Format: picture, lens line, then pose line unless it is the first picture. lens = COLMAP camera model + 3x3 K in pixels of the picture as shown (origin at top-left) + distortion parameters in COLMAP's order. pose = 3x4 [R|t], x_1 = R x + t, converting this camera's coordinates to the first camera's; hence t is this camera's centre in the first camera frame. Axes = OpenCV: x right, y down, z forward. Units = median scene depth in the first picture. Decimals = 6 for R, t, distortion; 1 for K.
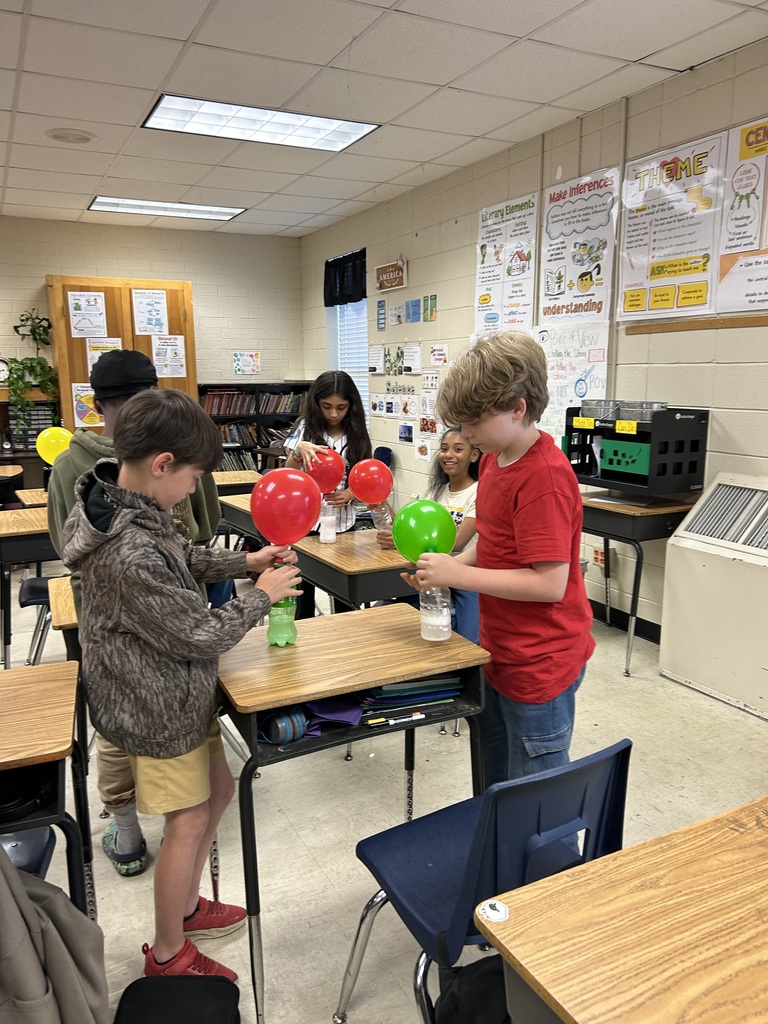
lens RADIAL K [[780.1, 0, 368.3], [0, 780.1, 516.8], [0, 0, 1]] dist [0.033164, -0.041956]
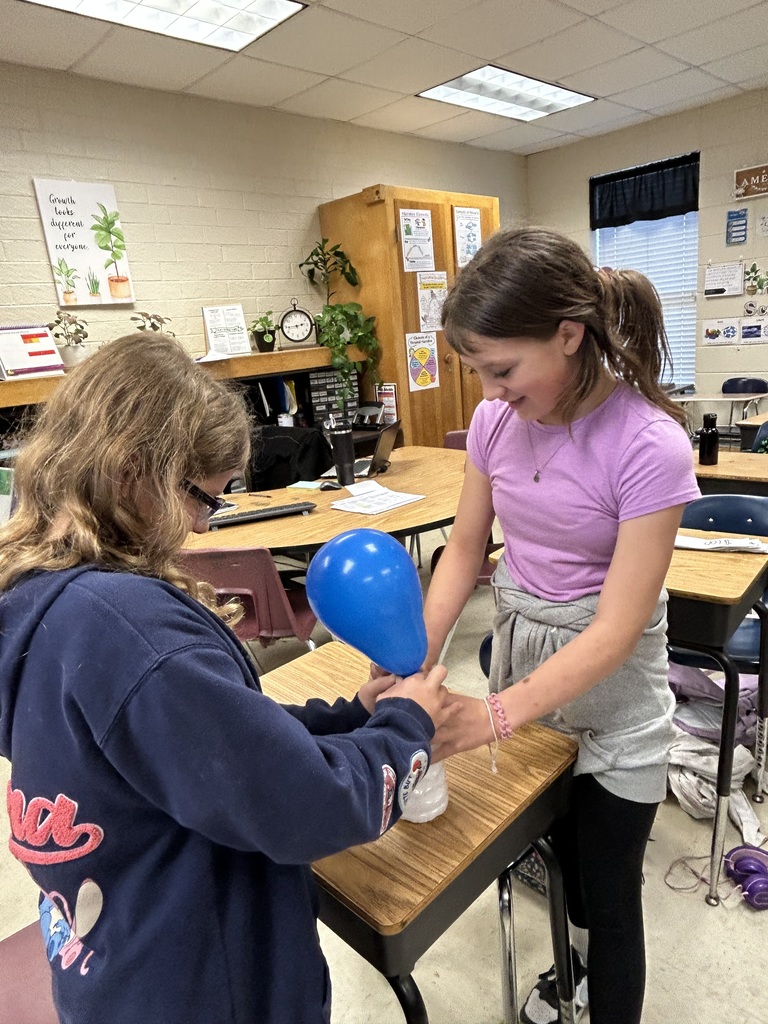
lens RADIAL K [[689.2, 0, 399.3], [0, 689.2, 506.4], [0, 0, 1]] dist [0.006827, -0.000498]
pose [[0.942640, -0.150788, 0.297813, -0.925147], [0.135281, 0.988178, 0.072137, -0.082055], [-0.305169, -0.027710, 0.951895, 0.548433]]
